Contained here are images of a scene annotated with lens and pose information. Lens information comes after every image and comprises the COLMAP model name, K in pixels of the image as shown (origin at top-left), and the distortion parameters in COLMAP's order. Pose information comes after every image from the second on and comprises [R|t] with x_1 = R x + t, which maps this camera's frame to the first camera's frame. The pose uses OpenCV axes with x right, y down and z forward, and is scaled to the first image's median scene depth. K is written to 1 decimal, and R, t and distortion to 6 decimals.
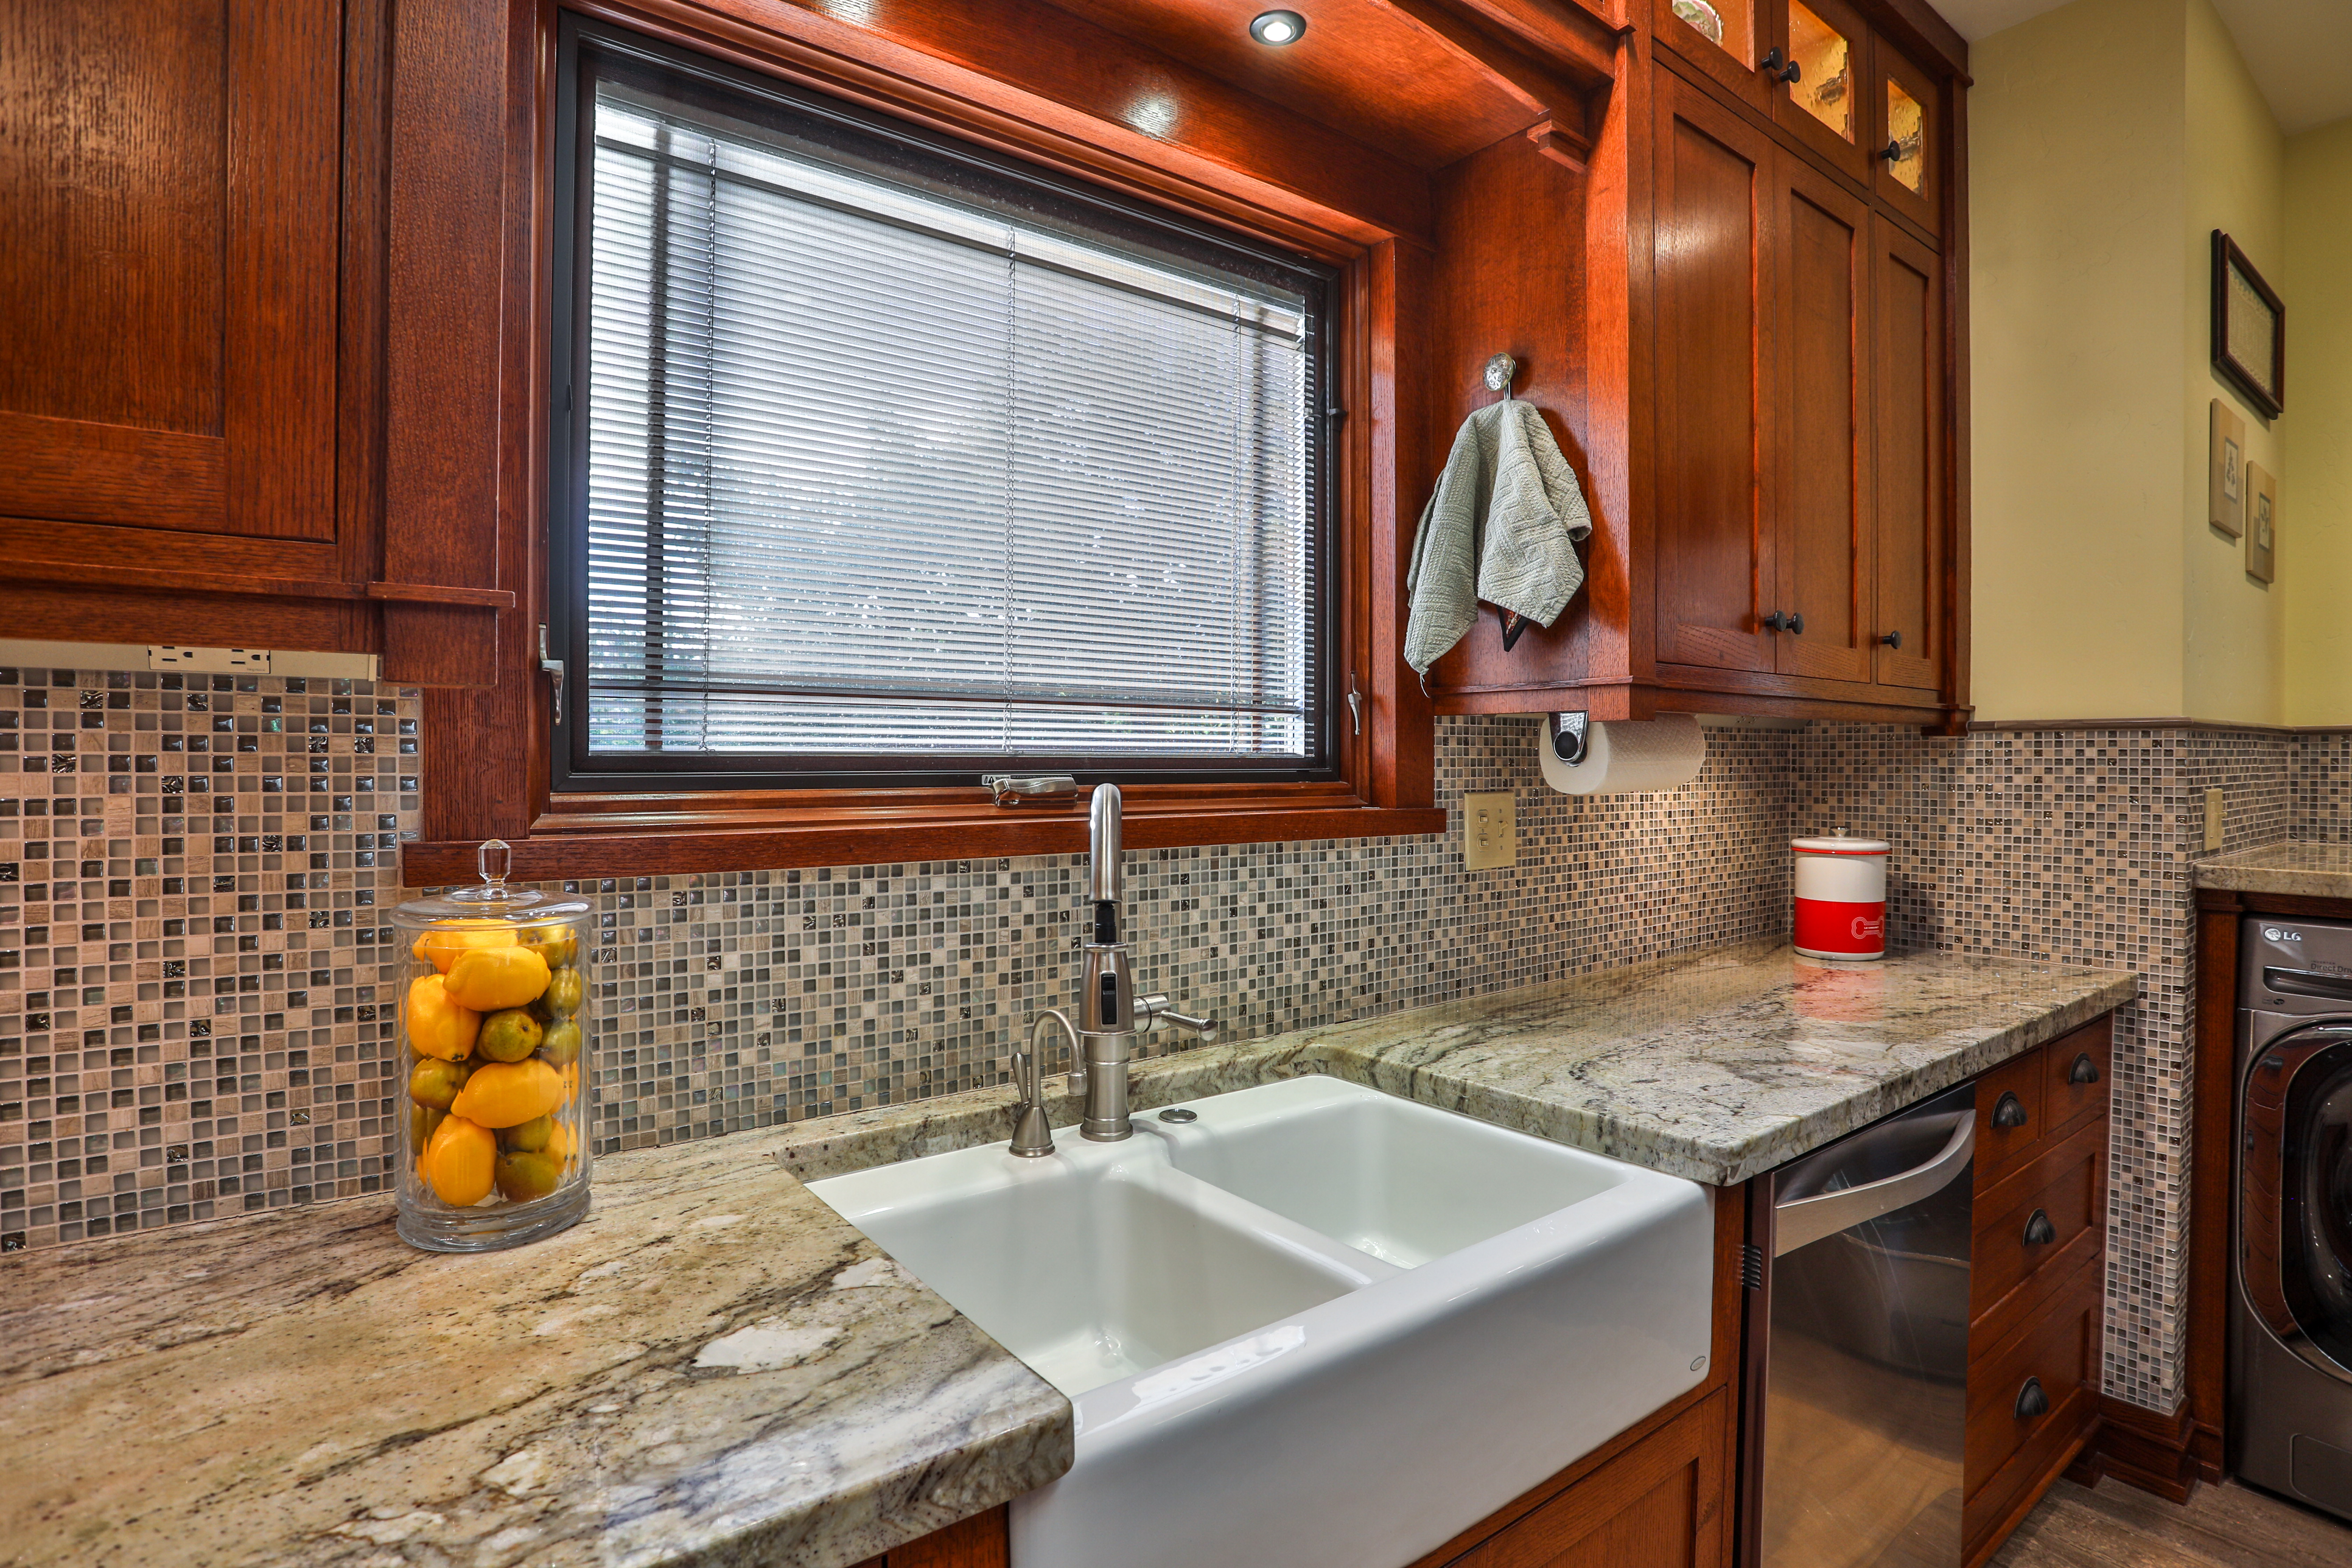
lens RADIAL K [[1200.1, 0, 1177.9], [0, 1200.1, 777.9], [0, 0, 1]] dist [-0.078004, 0.031306]
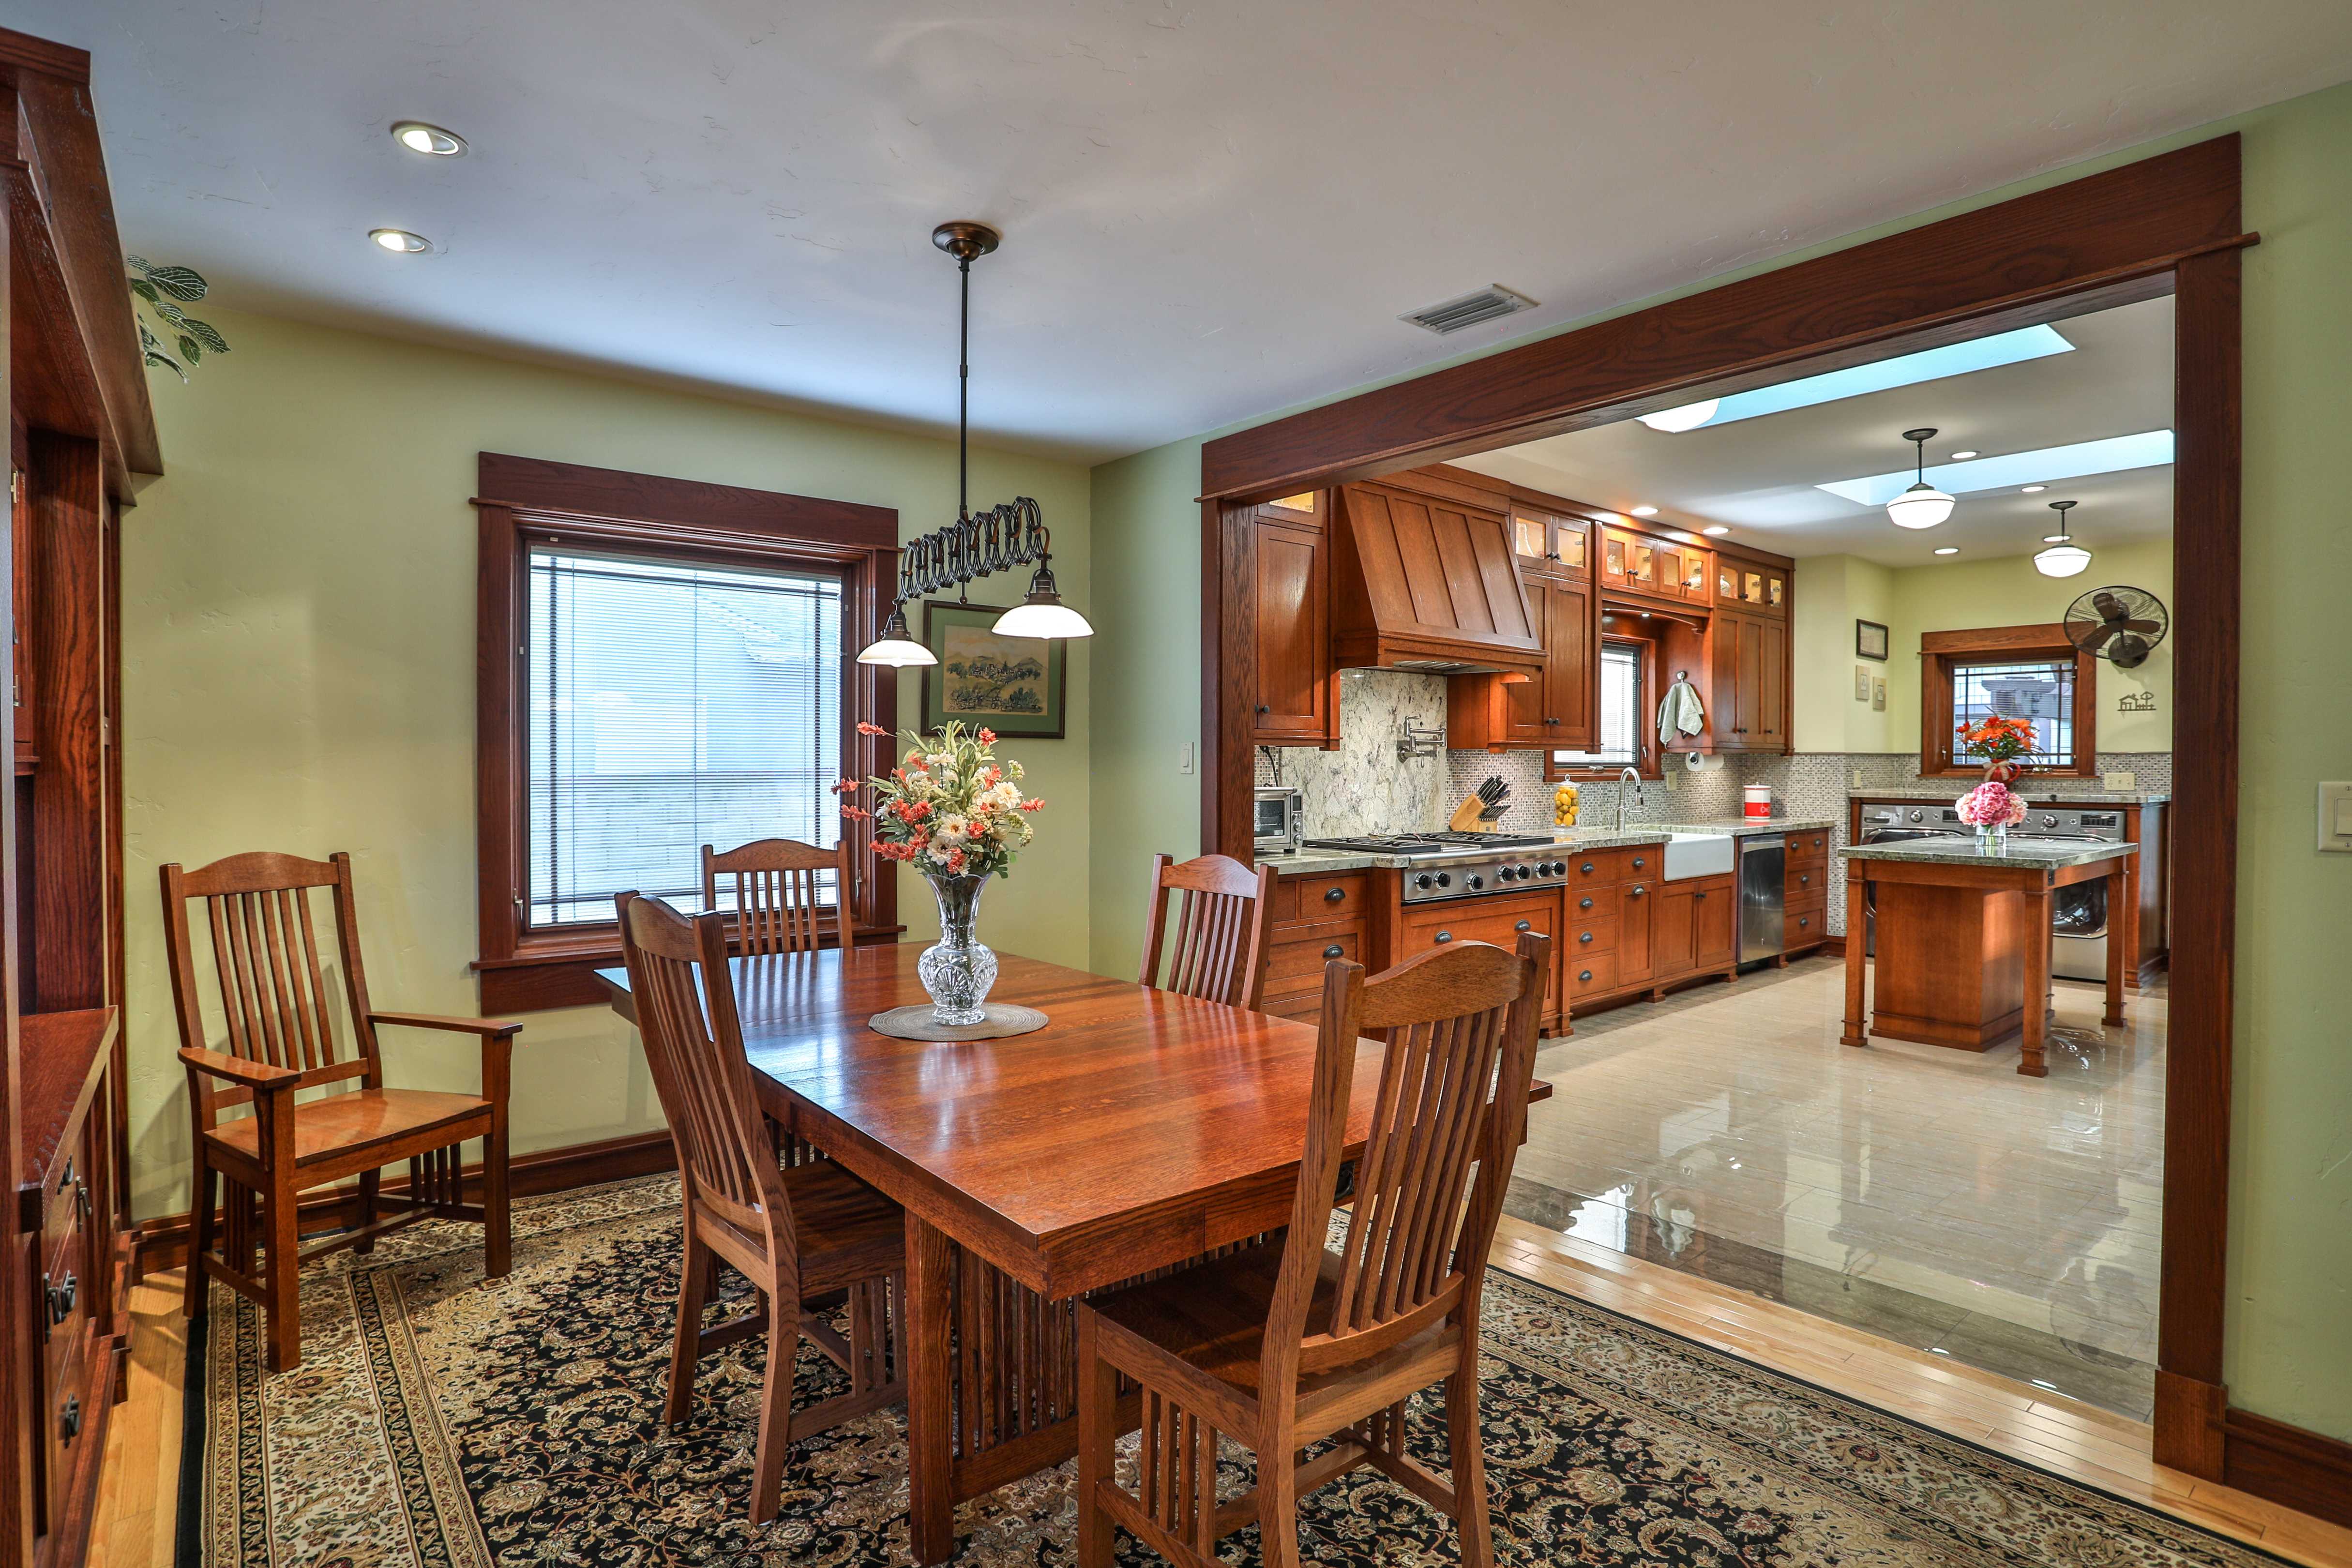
lens RADIAL K [[1200.1, 0, 1177.9], [0, 1200.1, 777.9], [0, 0, 1]] dist [-0.078004, 0.031306]
pose [[0.999102, -0.000963, 0.042369, -1.503690], [0.001134, 0.999991, -0.004023, 0.046727], [-0.042365, 0.004068, 0.999094, -2.799459]]
